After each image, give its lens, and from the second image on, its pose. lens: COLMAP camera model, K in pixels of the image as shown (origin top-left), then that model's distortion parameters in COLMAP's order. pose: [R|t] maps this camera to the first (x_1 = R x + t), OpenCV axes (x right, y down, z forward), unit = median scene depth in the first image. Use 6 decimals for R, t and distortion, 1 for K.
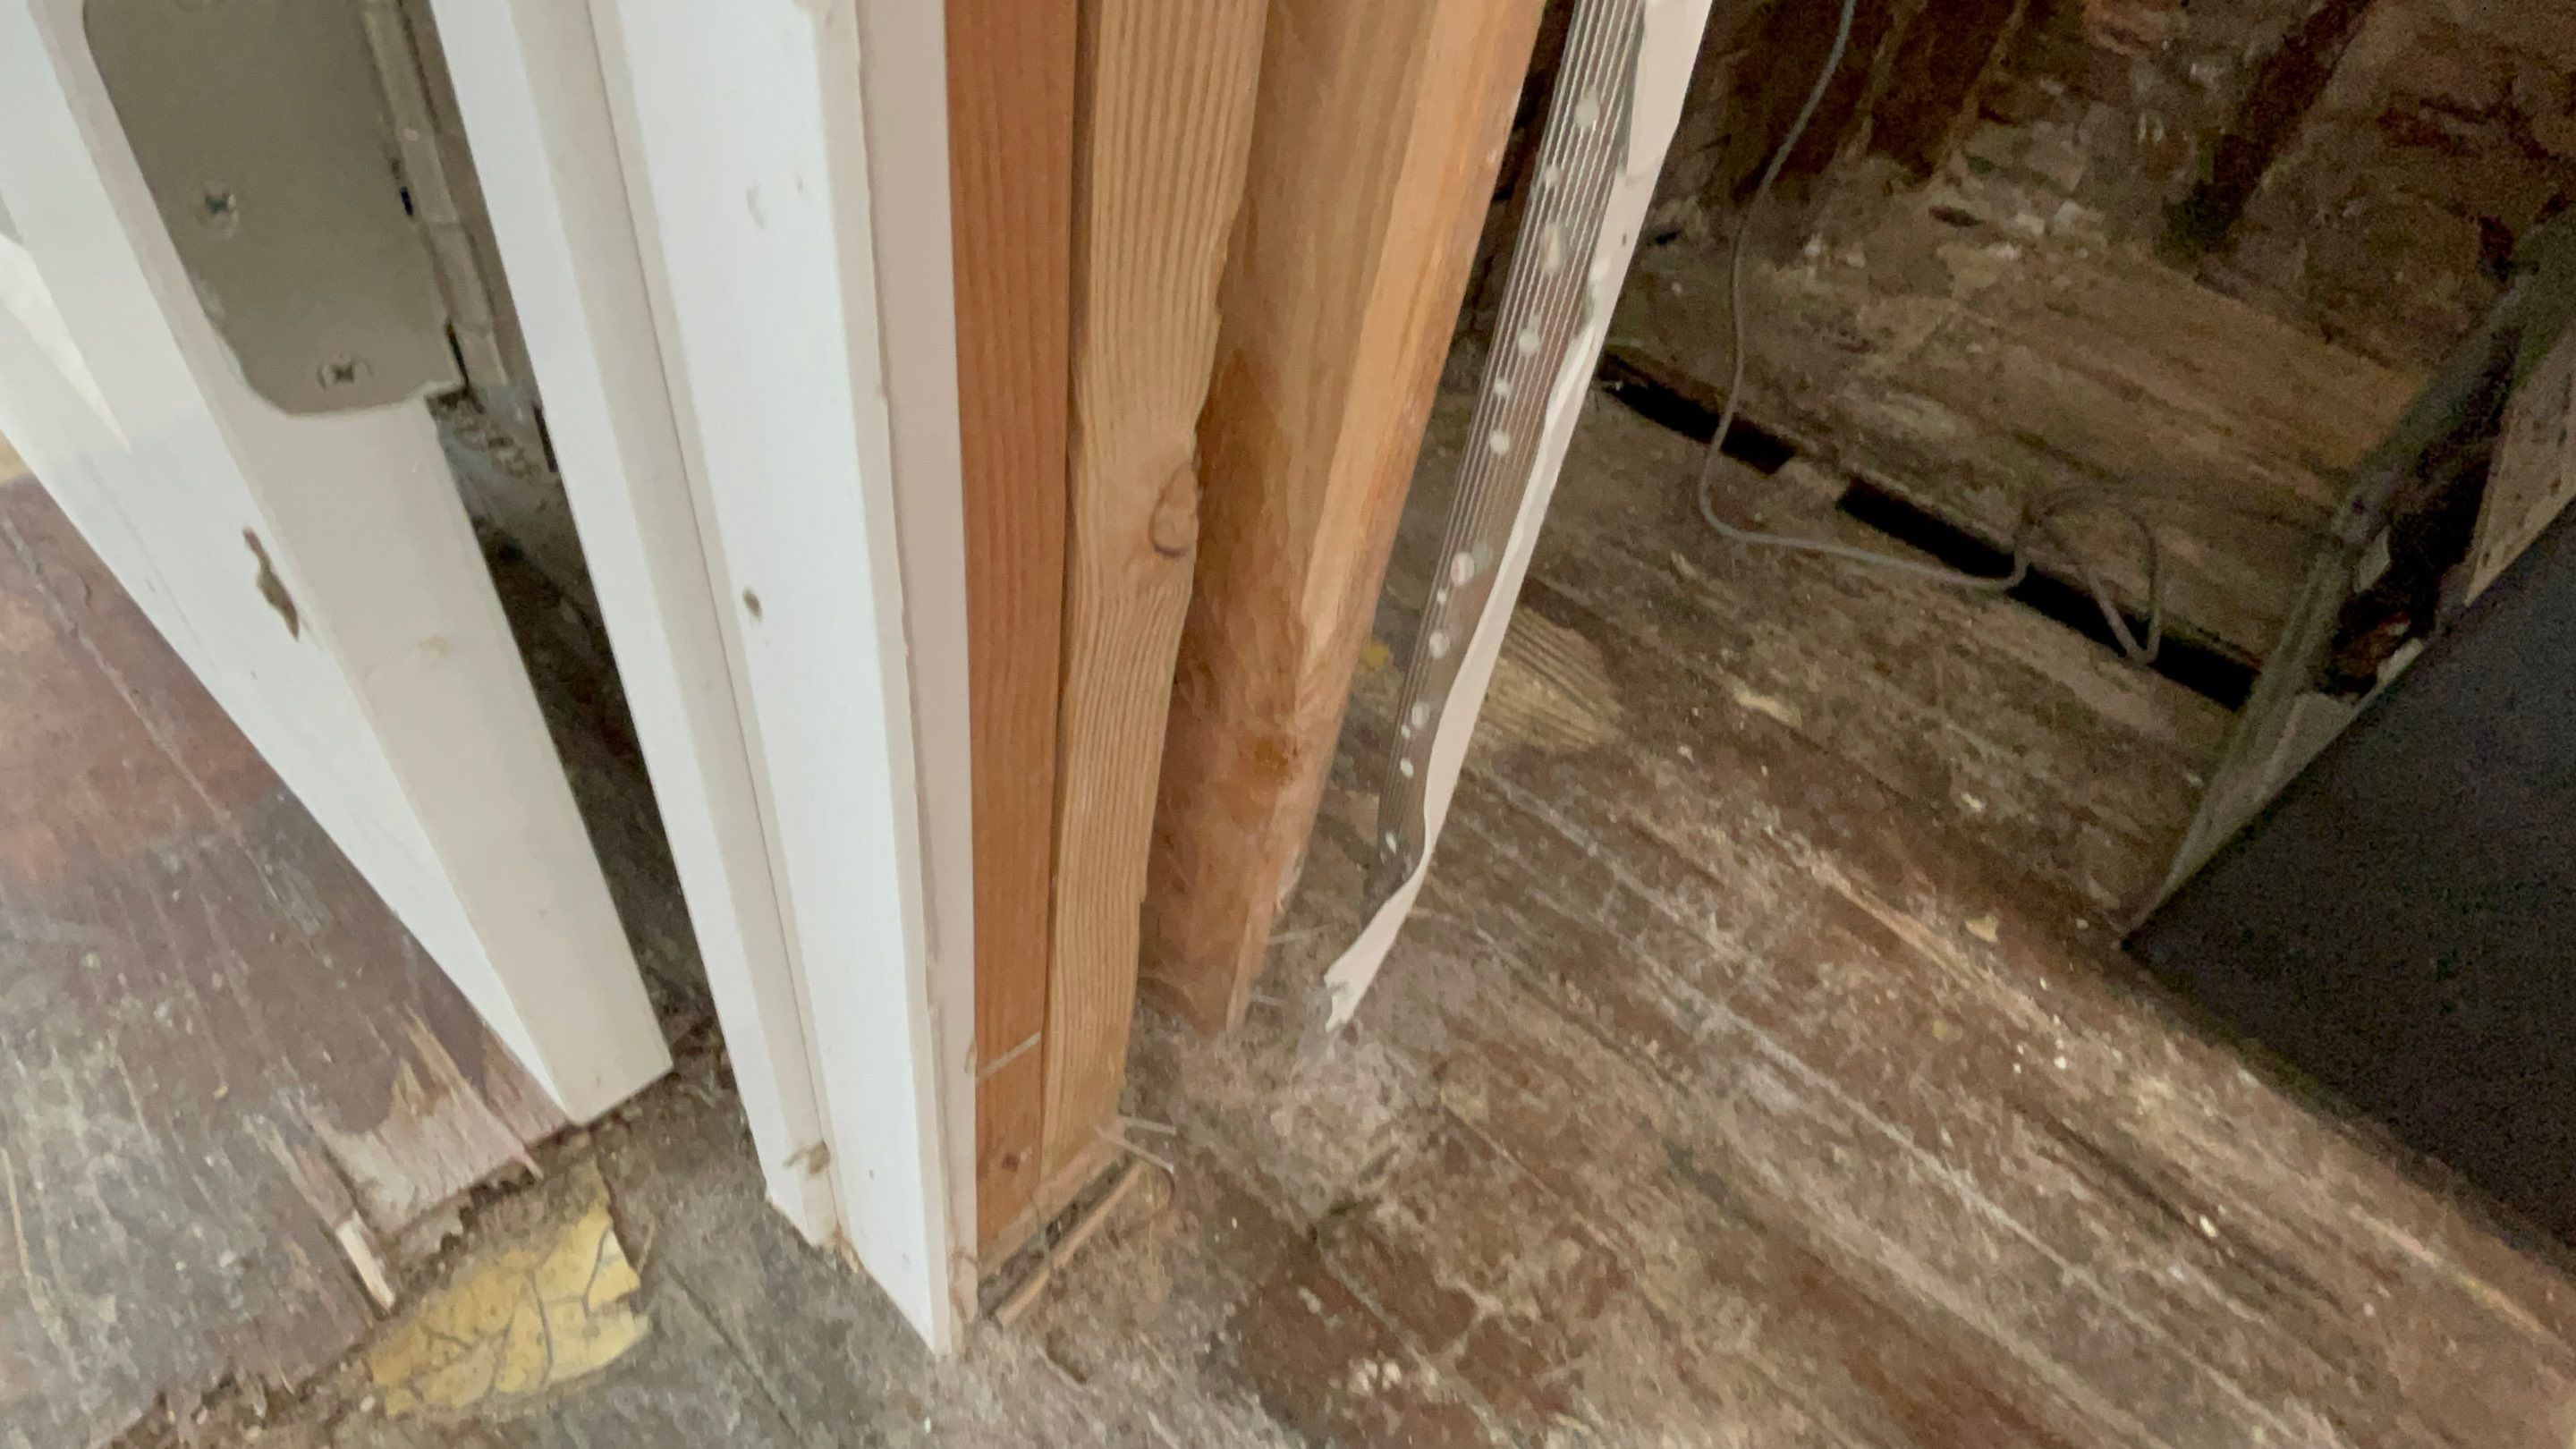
lens RADIAL K [[1253.4, 0, 1276.6], [0, 1253.4, 716.4], [0, 0, 1]] dist [0.093123, -0.074966]
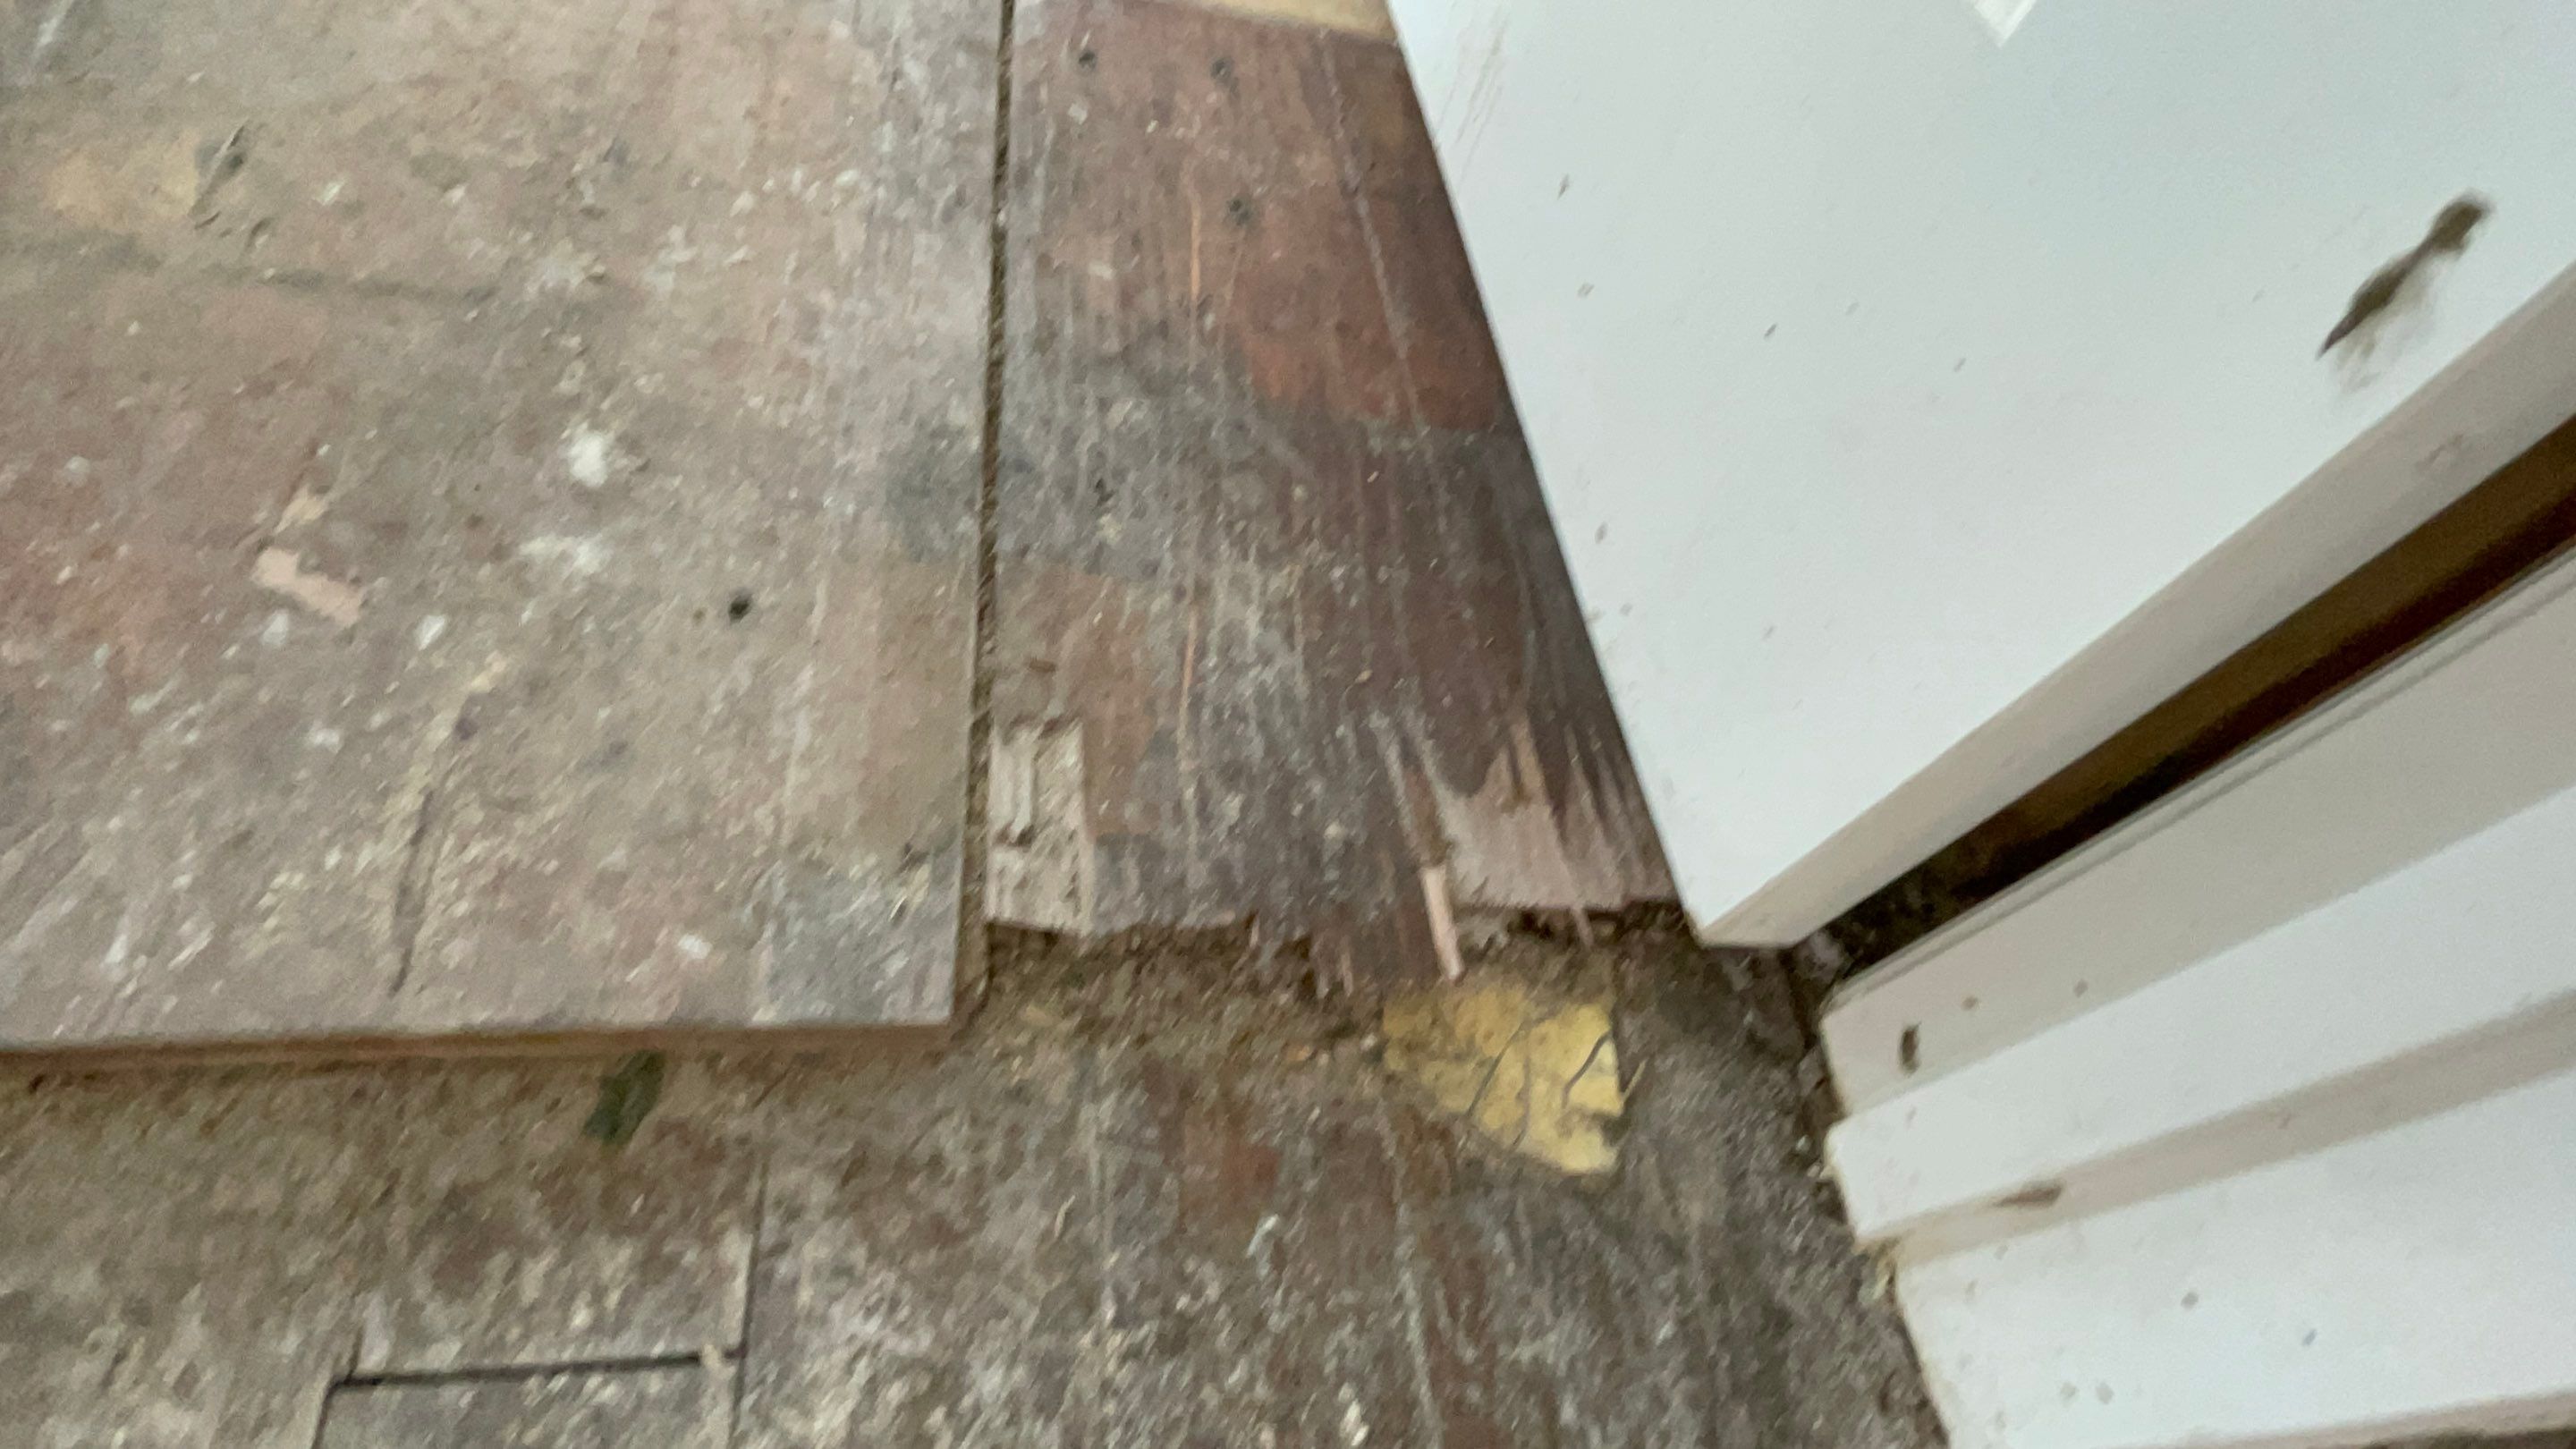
lens RADIAL K [[1253.4, 0, 1276.6], [0, 1253.4, 716.4], [0, 0, 1]] dist [0.093123, -0.074966]
pose [[0.755939, 0.567022, -0.327172, -0.540720], [-0.553911, 0.820381, 0.141978, 0.219470], [0.348910, 0.073898, 0.934238, 0.067829]]
